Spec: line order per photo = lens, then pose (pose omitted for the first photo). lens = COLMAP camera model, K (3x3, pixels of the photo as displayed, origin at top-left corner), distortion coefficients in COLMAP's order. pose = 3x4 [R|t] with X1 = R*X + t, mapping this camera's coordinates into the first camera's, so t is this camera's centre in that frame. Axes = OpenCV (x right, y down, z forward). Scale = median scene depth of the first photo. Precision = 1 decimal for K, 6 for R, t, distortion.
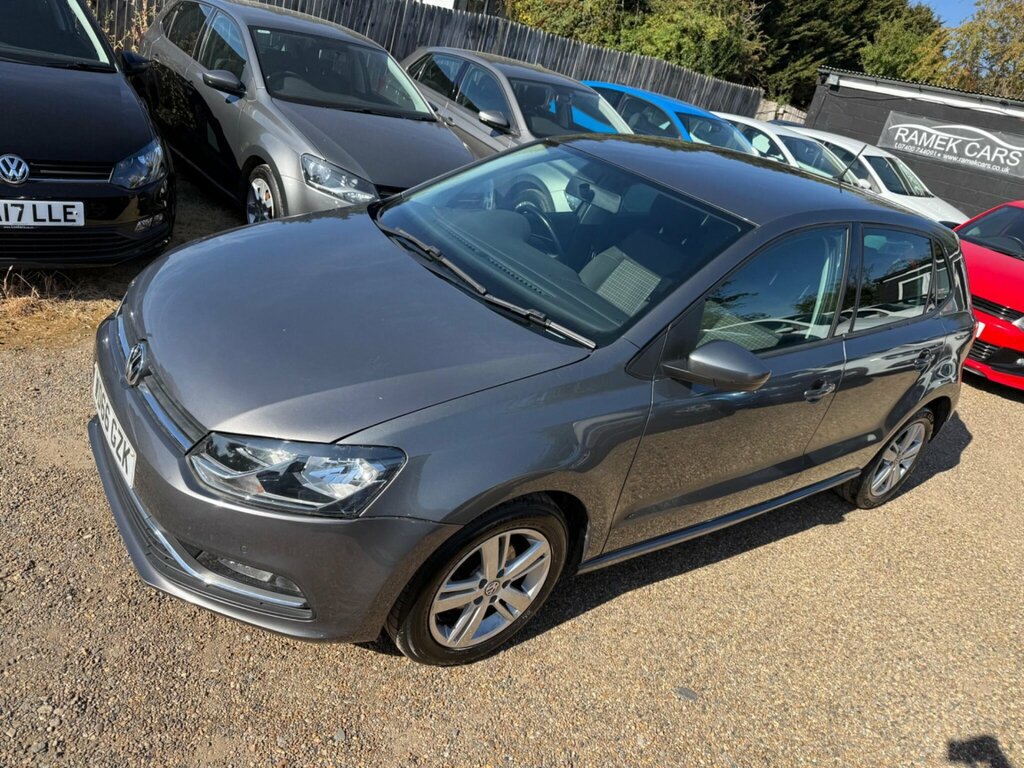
lens RADIAL K [[727.5, 0, 513.5], [0, 727.5, 376.4], [0, 0, 1]] dist [0.012506, -0.019243]
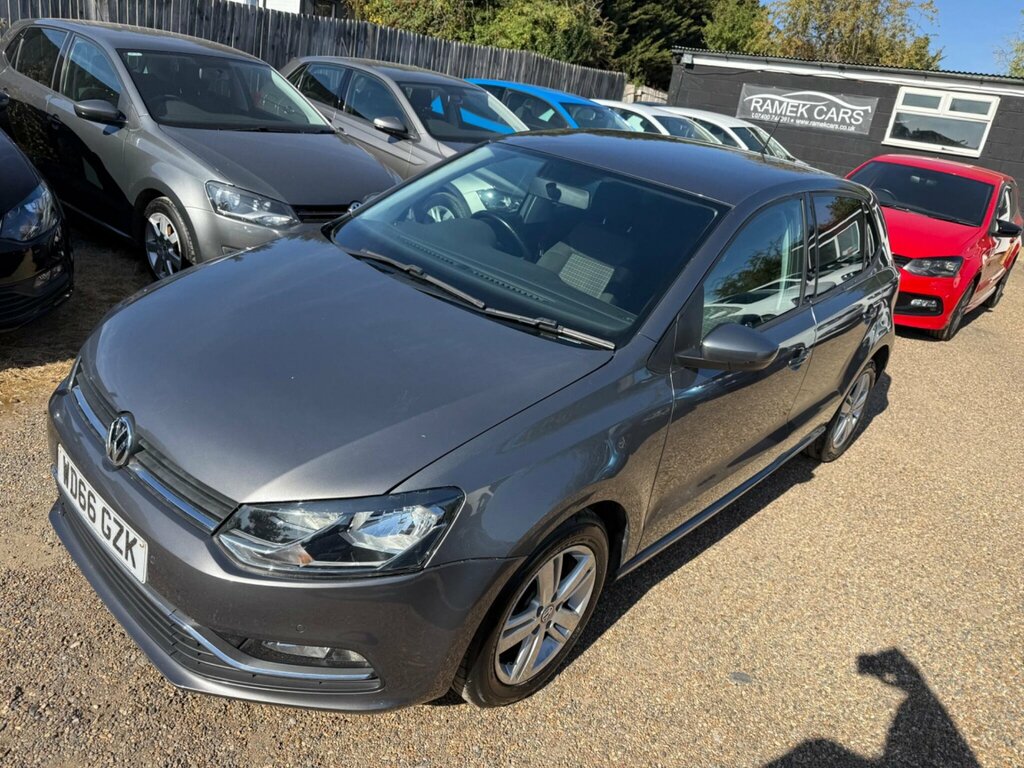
lens RADIAL K [[727.5, 0, 521.0], [0, 727.5, 366.6], [0, 0, 1]] dist [0.012506, -0.019243]
pose [[0.976855, -0.143568, 0.158565, -0.111336], [0.144949, 0.989435, 0.002886, -0.024283], [-0.157304, 0.020165, 0.987344, 0.037878]]
